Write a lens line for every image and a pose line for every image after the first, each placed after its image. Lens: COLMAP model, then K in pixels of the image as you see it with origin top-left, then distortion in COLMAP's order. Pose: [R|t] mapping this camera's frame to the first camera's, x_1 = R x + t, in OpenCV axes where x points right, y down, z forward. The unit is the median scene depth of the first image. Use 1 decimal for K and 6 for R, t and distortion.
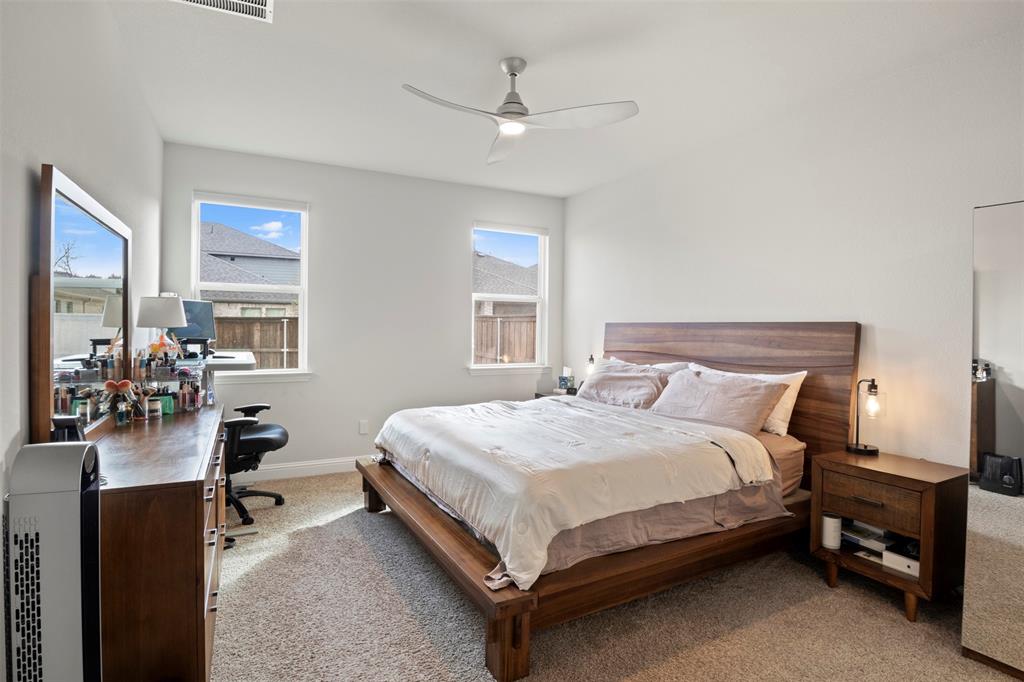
lens RADIAL K [[520.2, 0, 513.0], [0, 520.2, 336.7], [0, 0, 1]] dist [-0.026128, -0.000396]
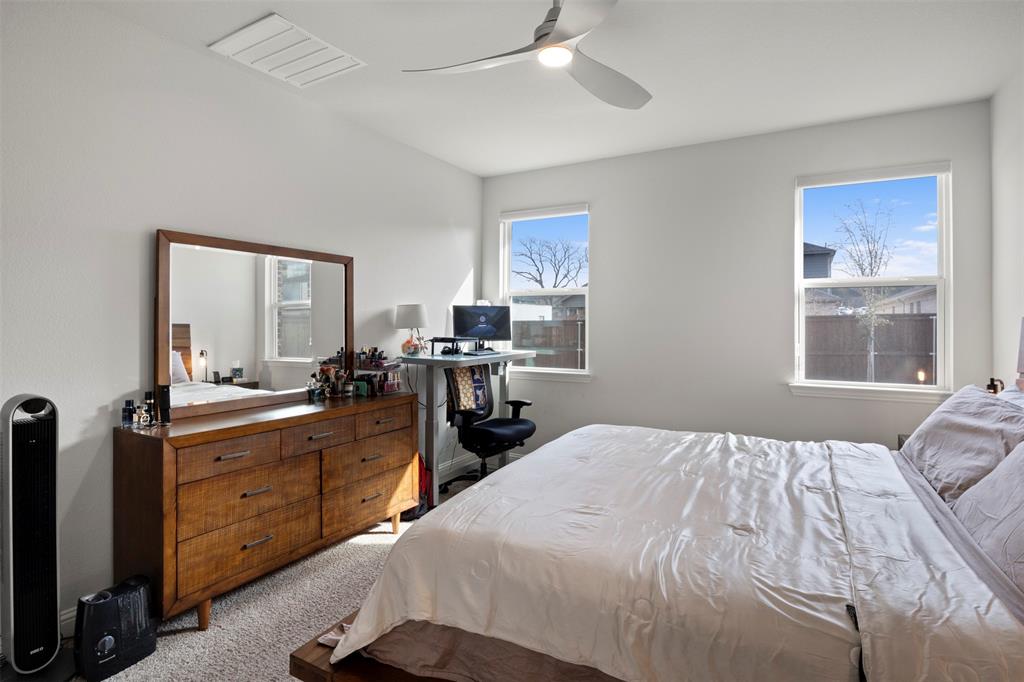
lens RADIAL K [[520.2, 0, 509.4], [0, 520.2, 335.7], [0, 0, 1]] dist [-0.026128, -0.000396]
pose [[0.536377, 0.006247, -0.843955, 0.352537], [-0.010752, 0.999942, 0.000568, -0.003351], [0.843910, 0.008769, 0.536413, 0.335350]]
